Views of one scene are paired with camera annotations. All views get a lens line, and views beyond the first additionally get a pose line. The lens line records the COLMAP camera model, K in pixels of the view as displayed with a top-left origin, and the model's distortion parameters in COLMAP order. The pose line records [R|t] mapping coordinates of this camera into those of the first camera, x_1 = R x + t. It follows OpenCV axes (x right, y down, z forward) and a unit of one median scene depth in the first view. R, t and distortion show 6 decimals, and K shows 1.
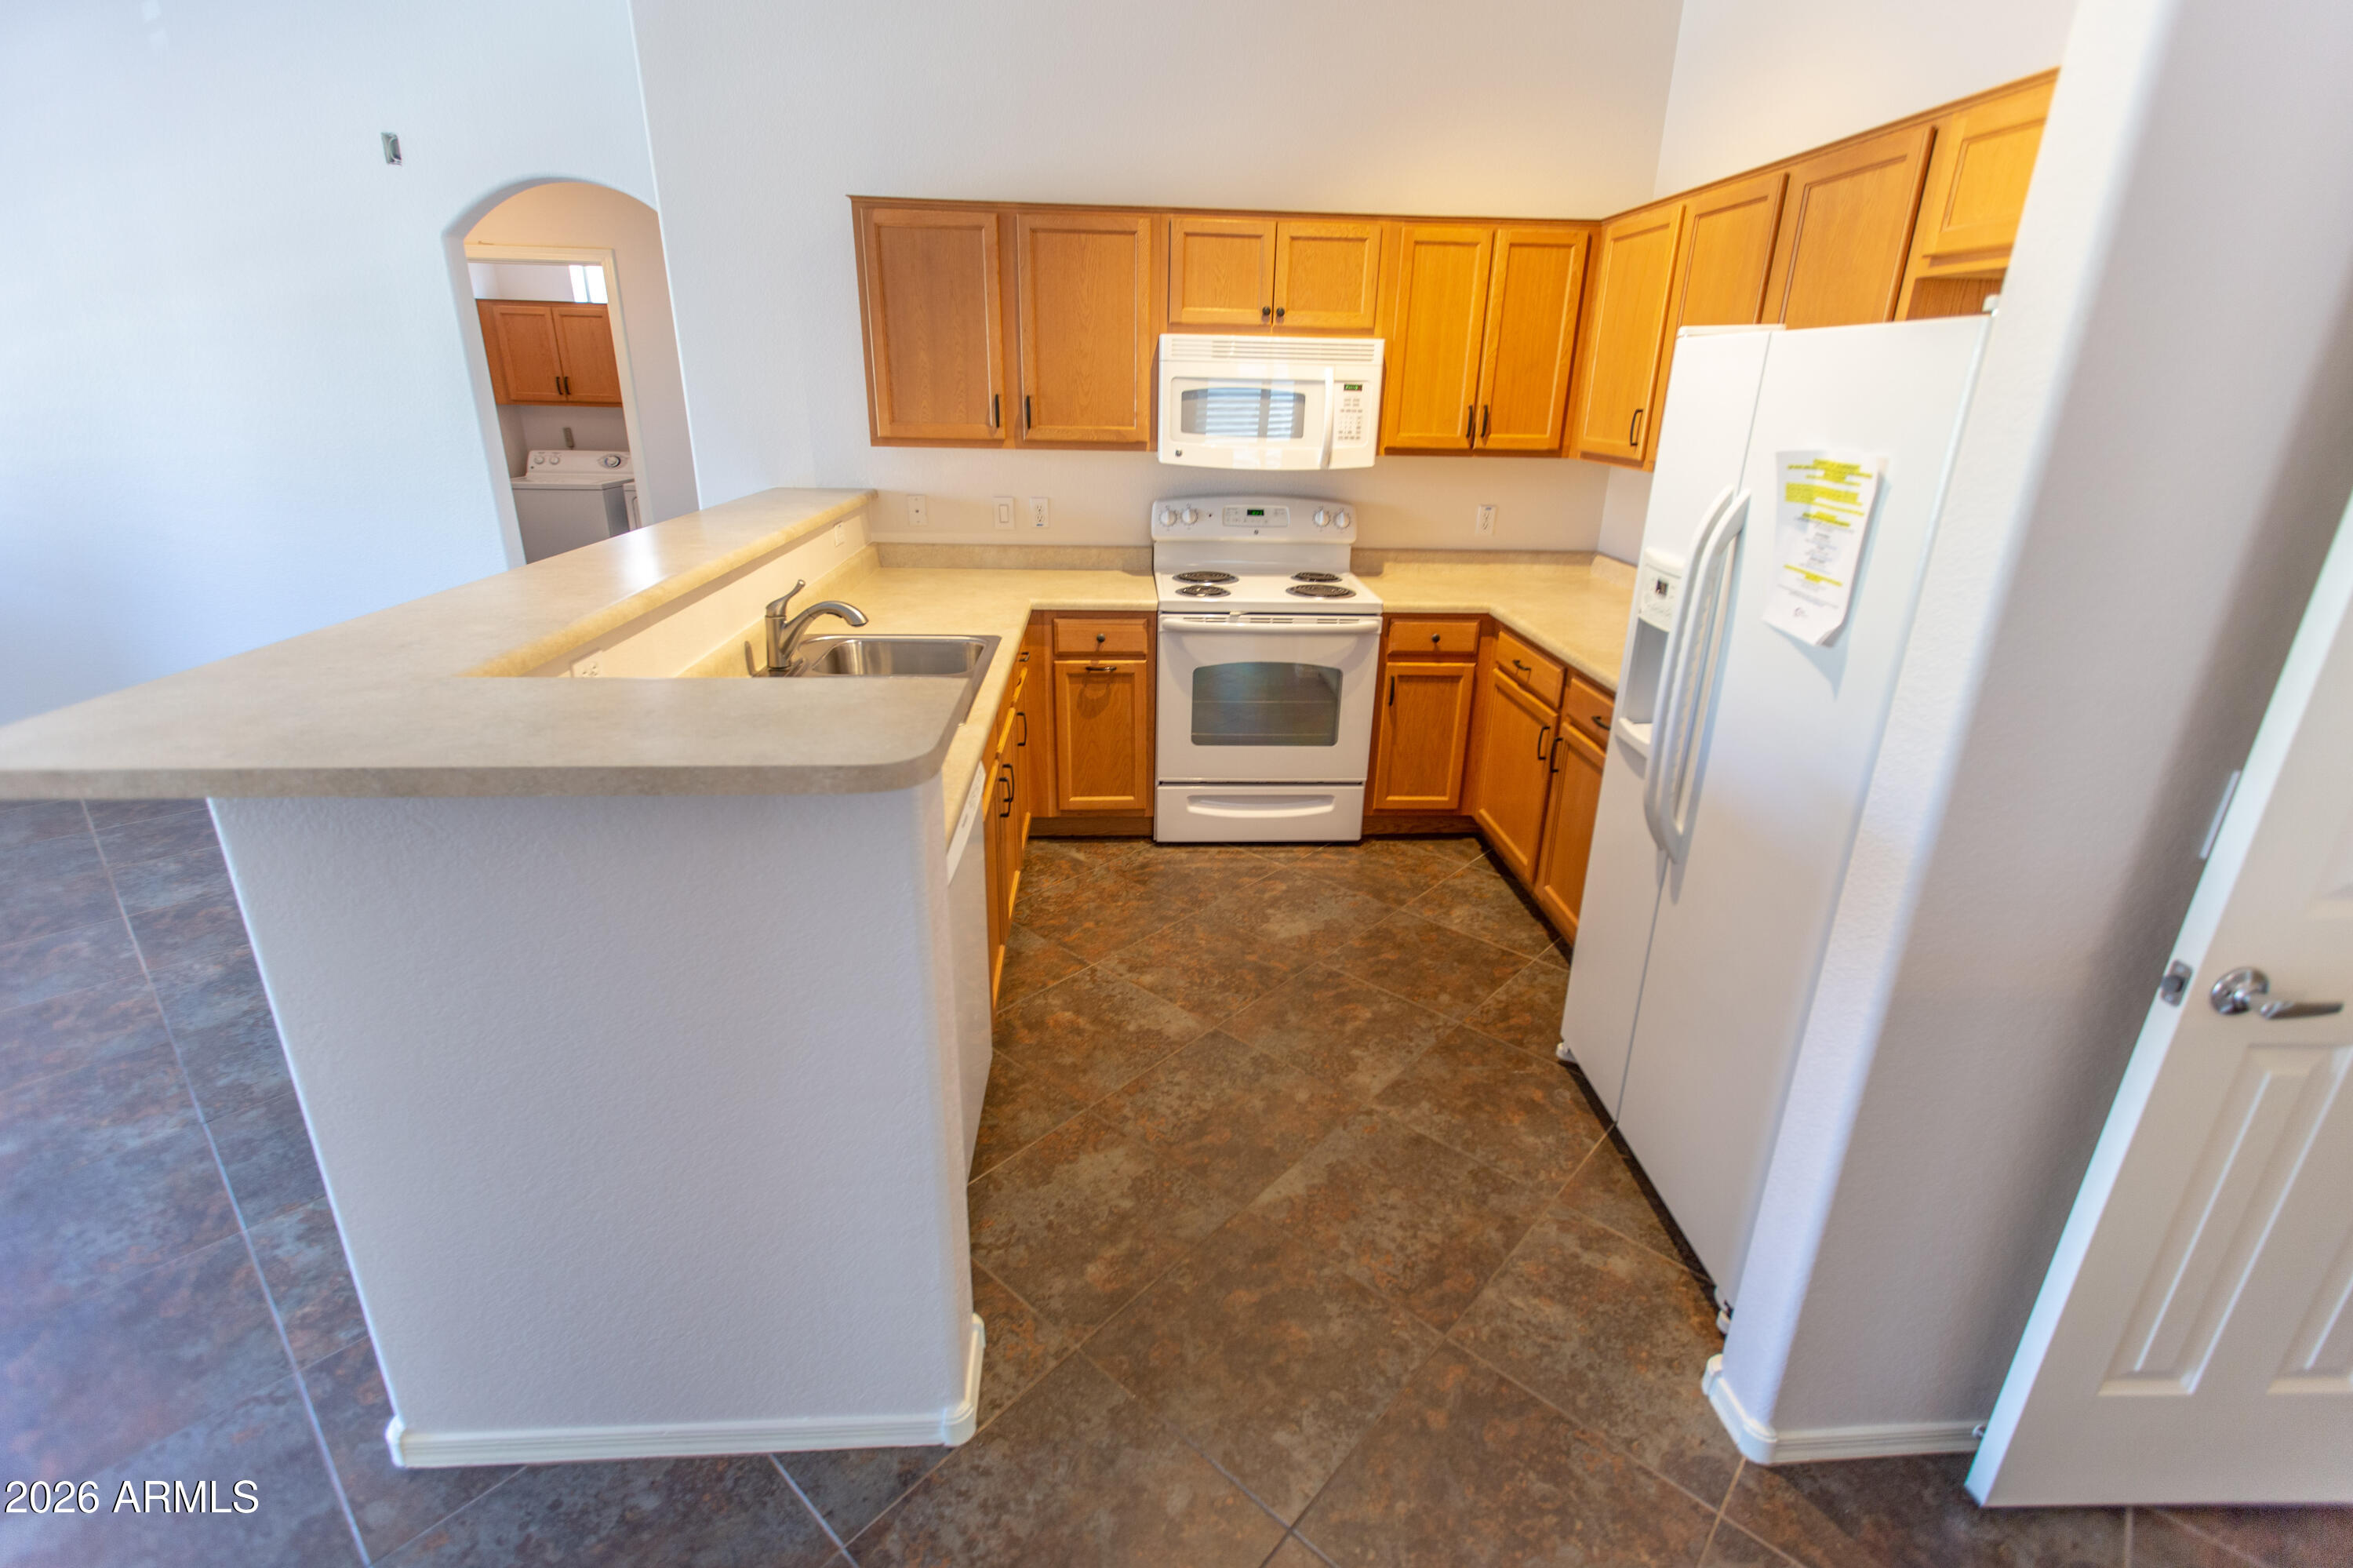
lens RADIAL K [[1057.4, 0, 1182.6], [0, 1057.4, 773.9], [0, 0, 1]] dist [0.014326, -0.006464]
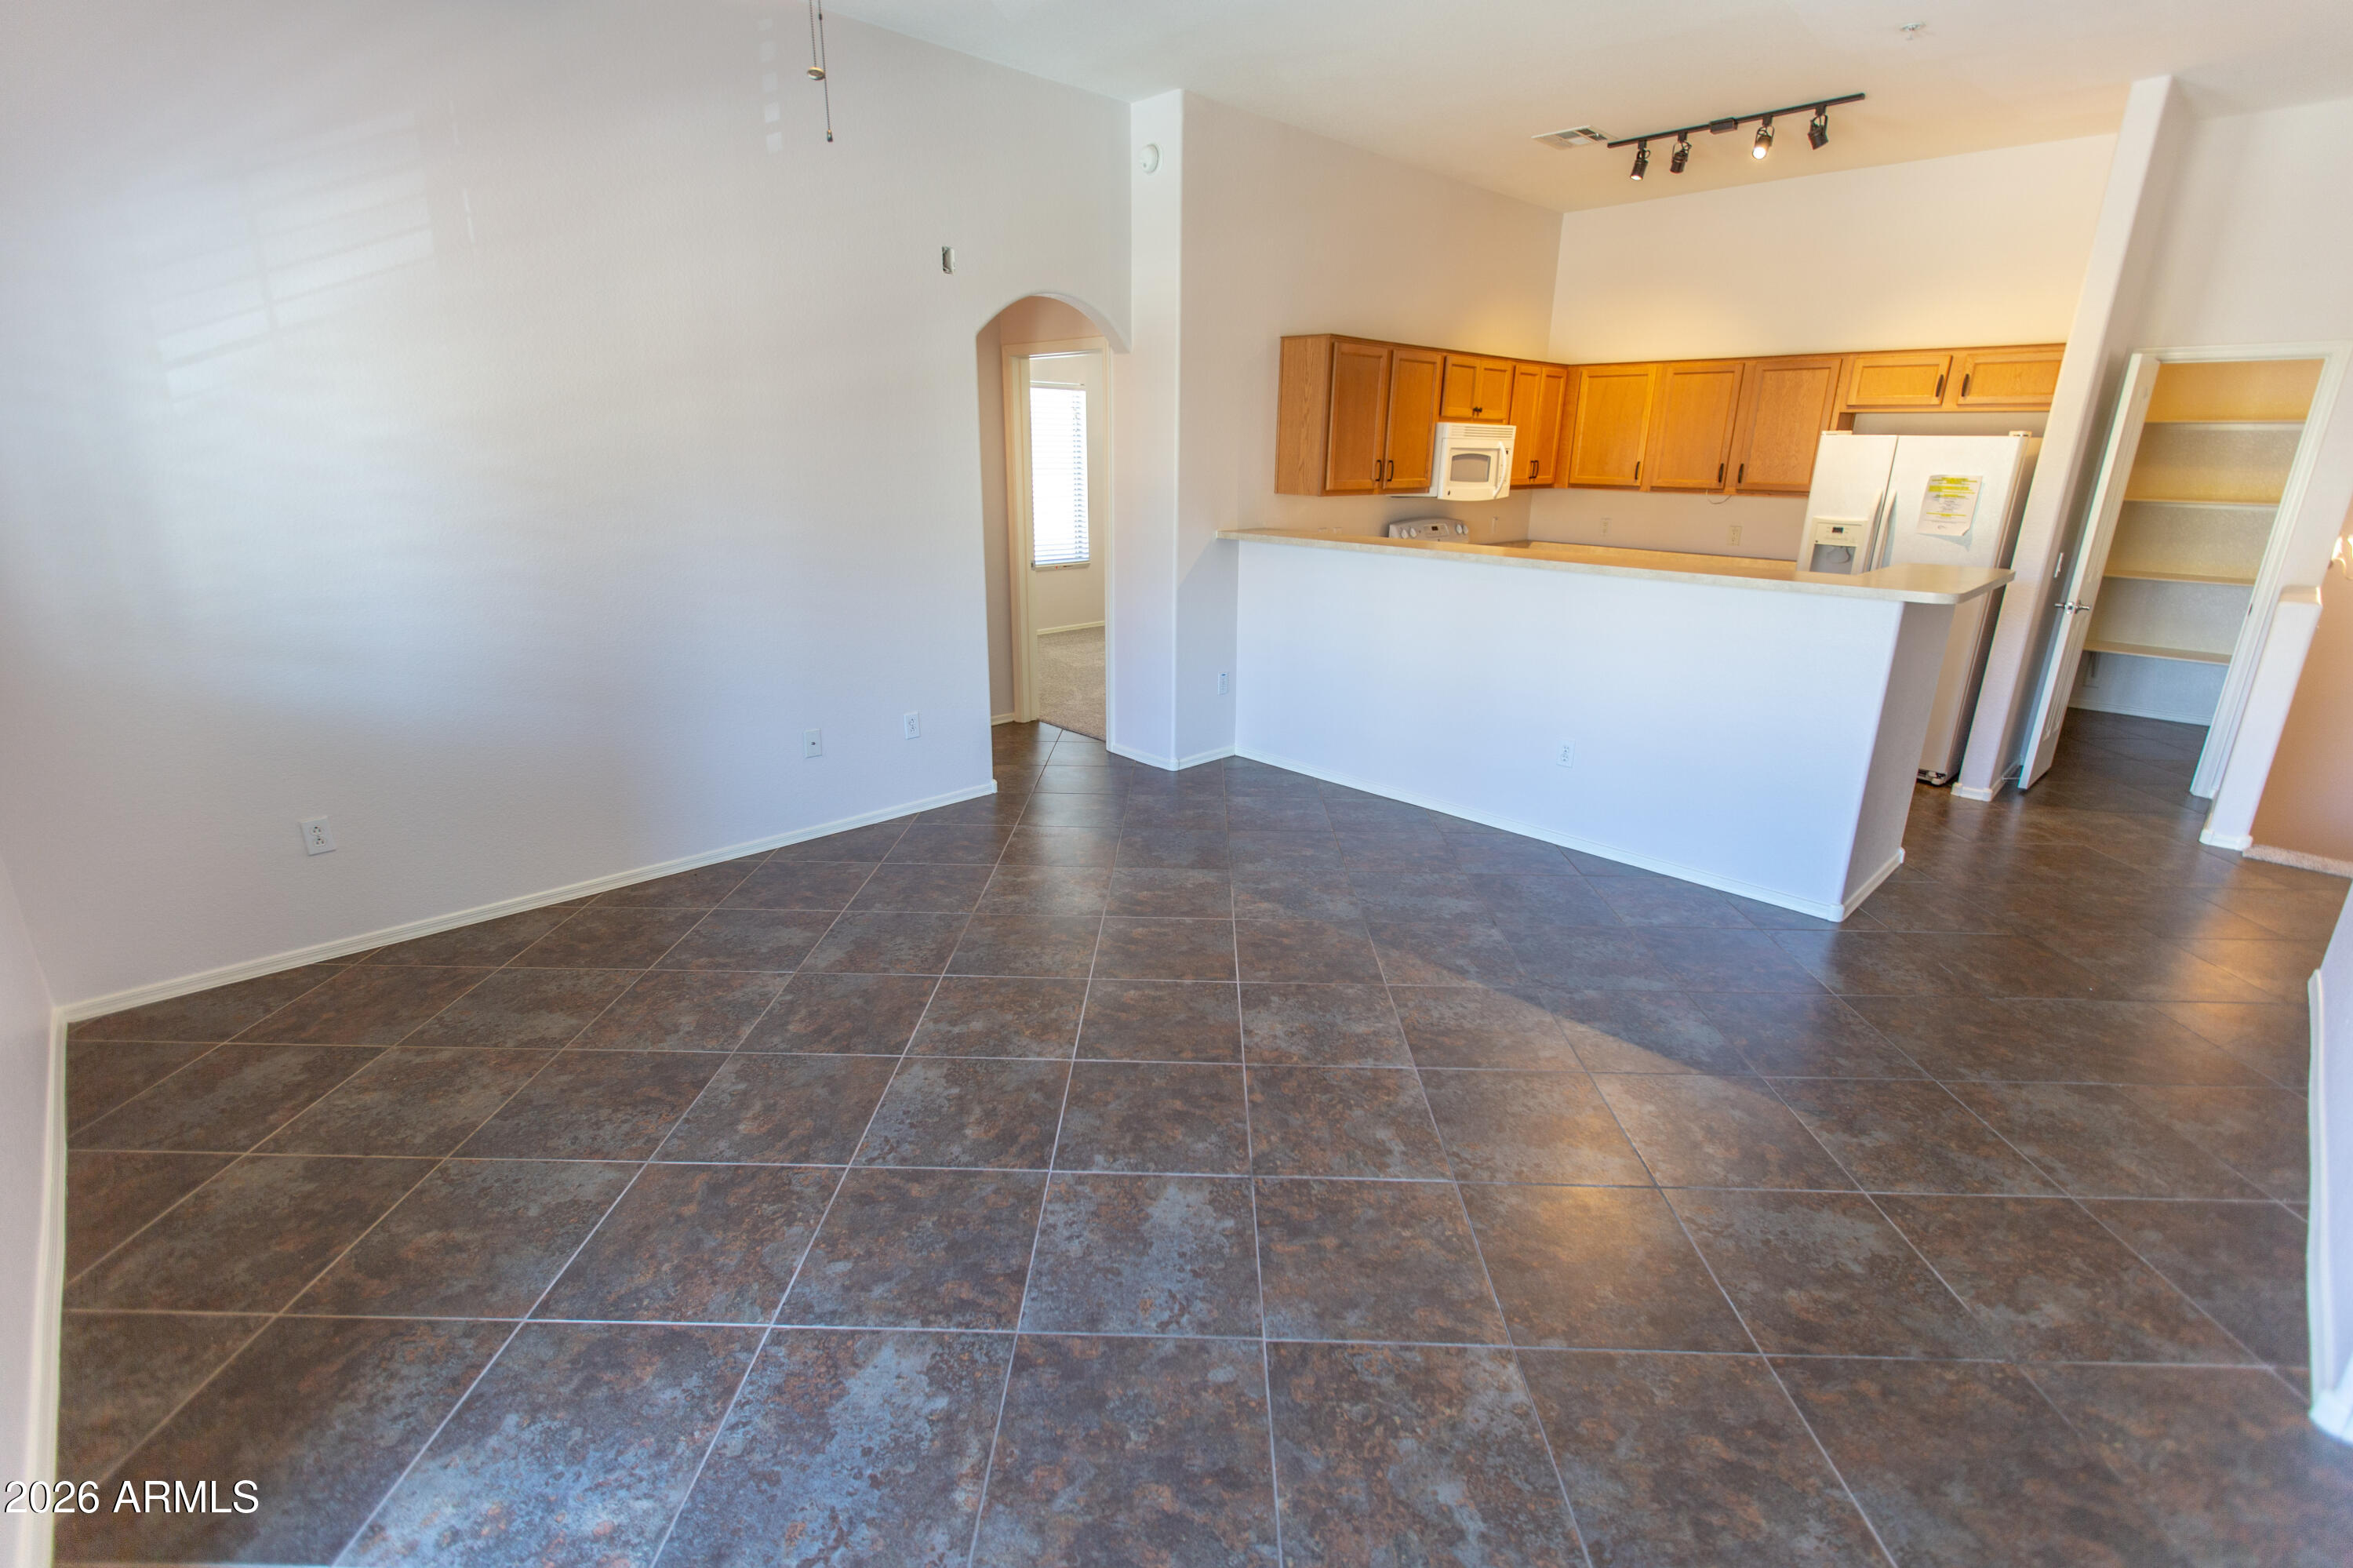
lens RADIAL K [[1075.4, 0, 1185.7], [0, 1075.4, 775.9], [0, 0, 1]] dist [0.001000, -0.000122]
pose [[0.754395, -0.202218, 0.624497, -1.464727], [0.230385, 0.972412, 0.036570, -0.033291], [-0.614664, 0.116287, 0.780170, 0.004629]]
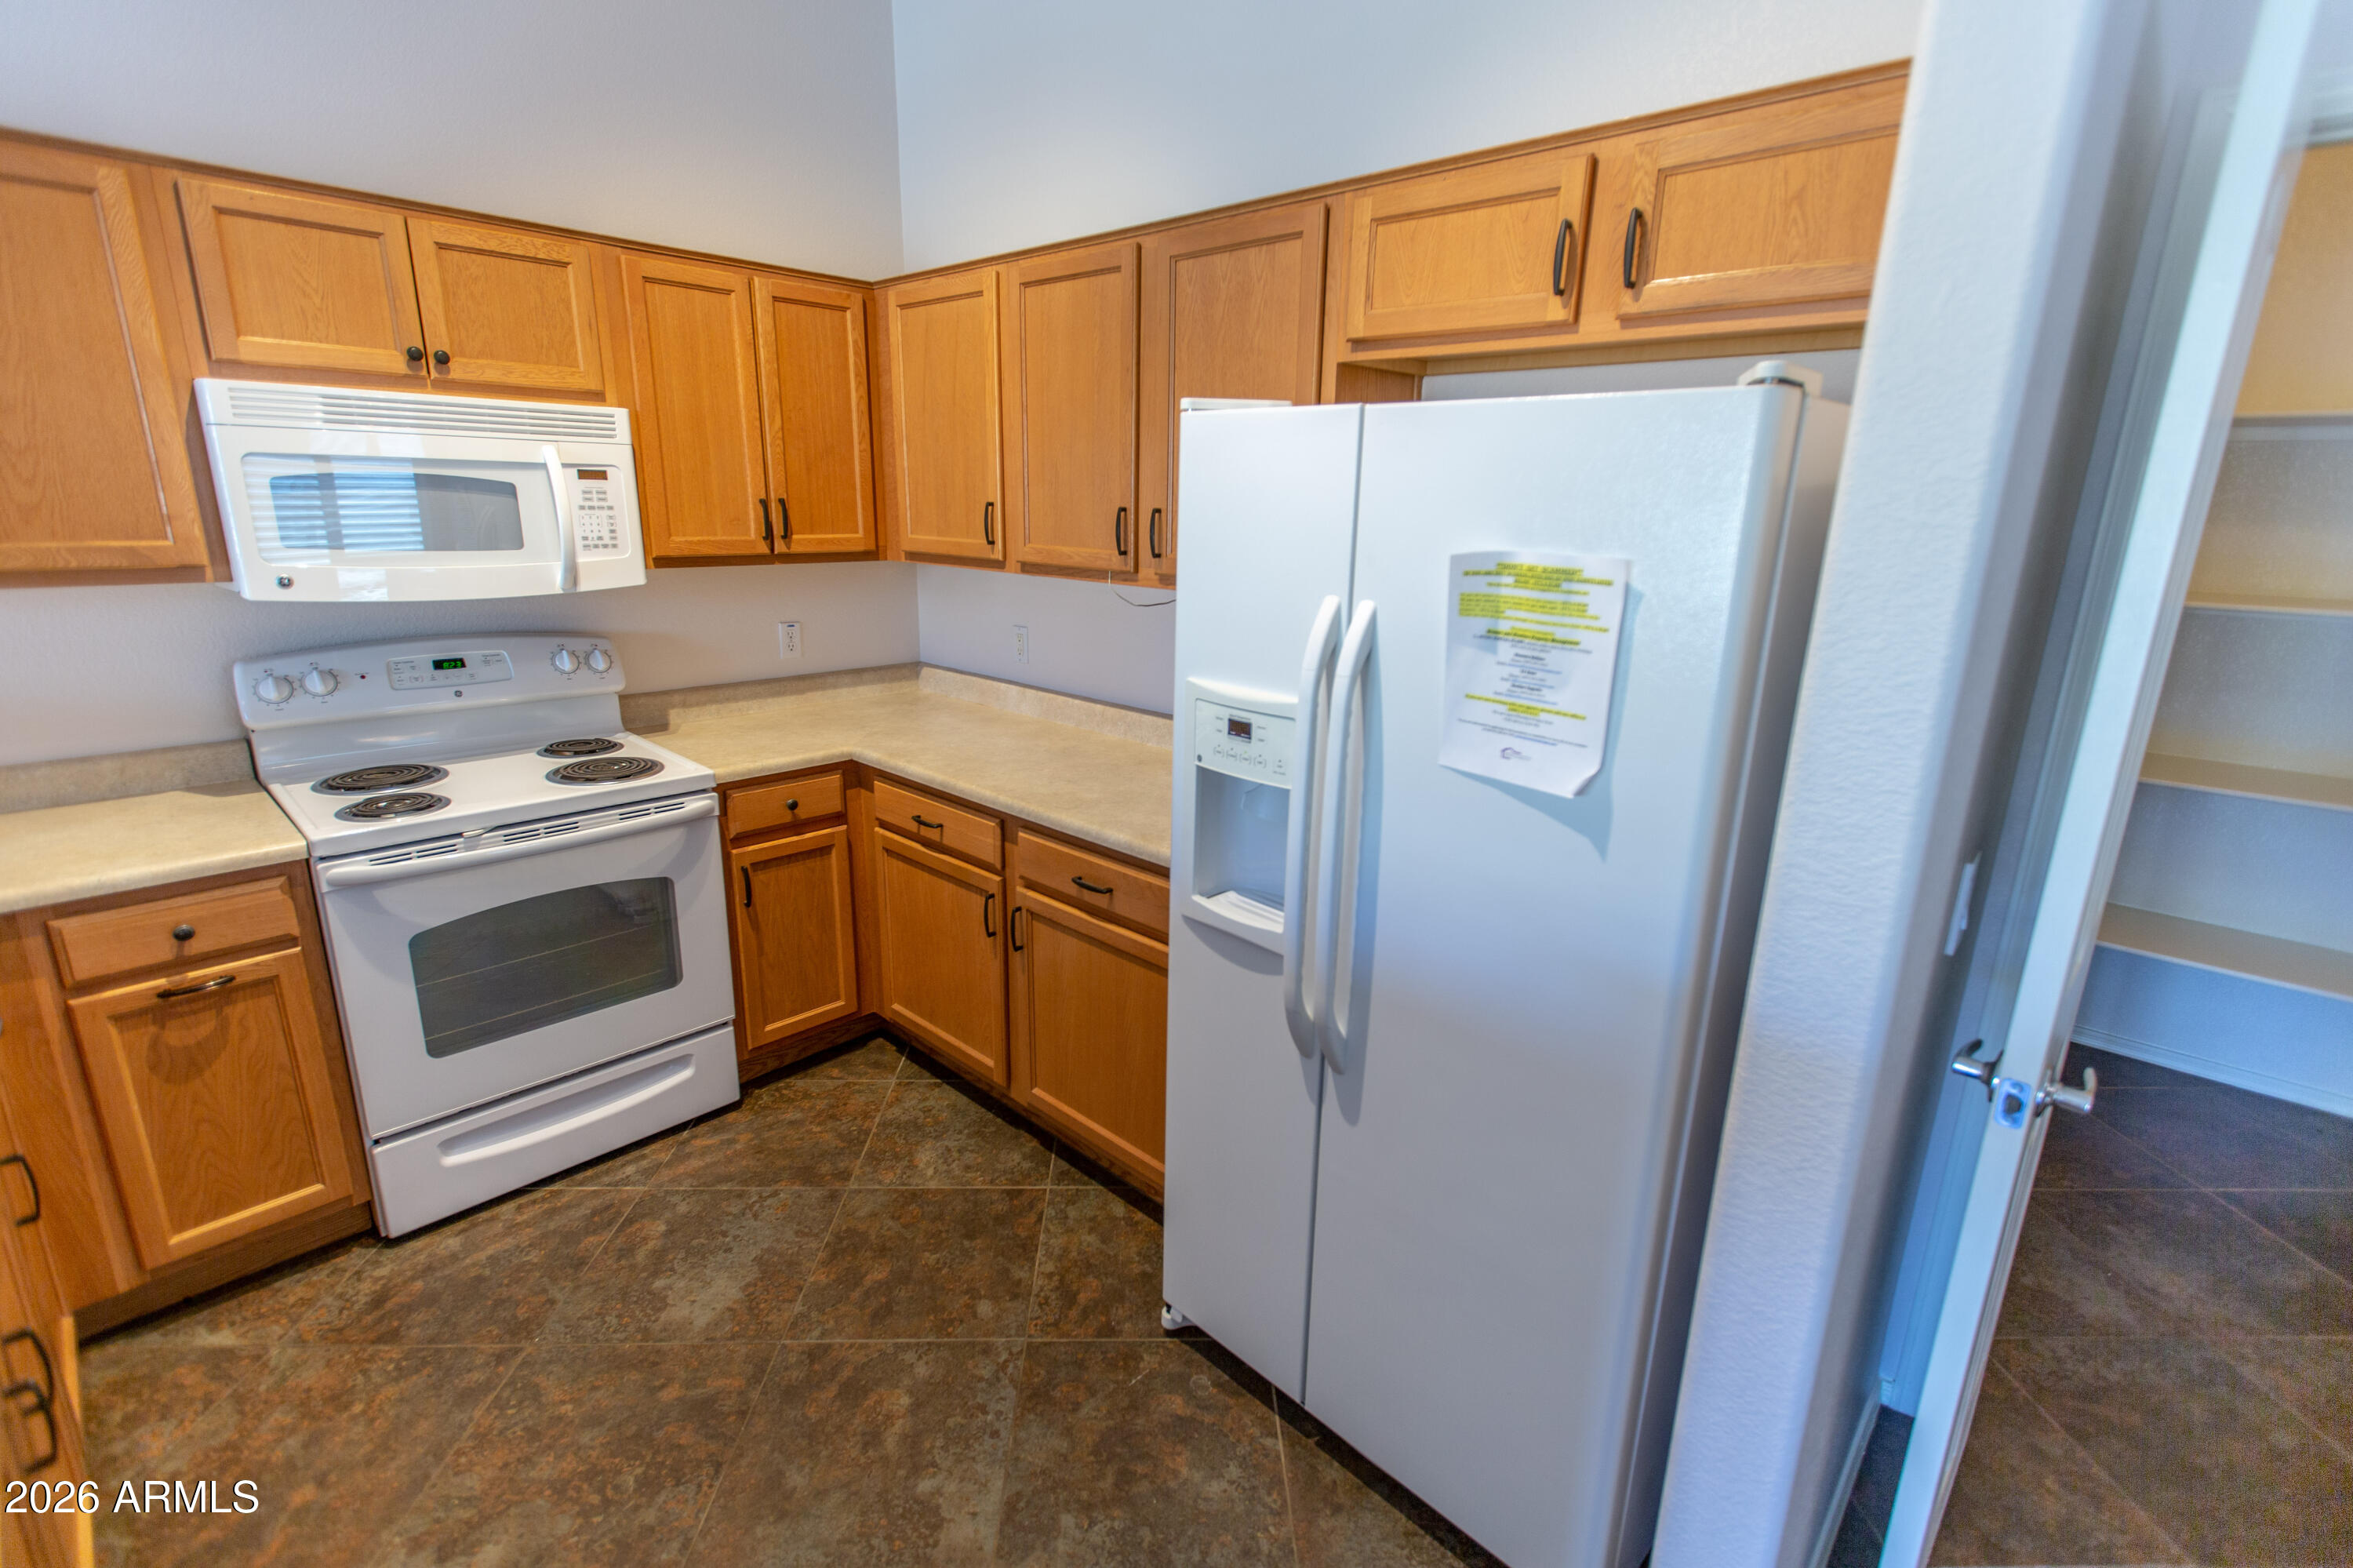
lens RADIAL K [[1058.0, 0, 1186.9], [0, 1058.0, 778.5], [0, 0, 1]] dist [0.008577, -0.004822]
pose [[0.723934, -0.182138, 0.665391, -0.053559], [0.232910, 0.972414, 0.012777, -0.093835], [-0.649363, 0.145726, 0.746386, 0.270226]]
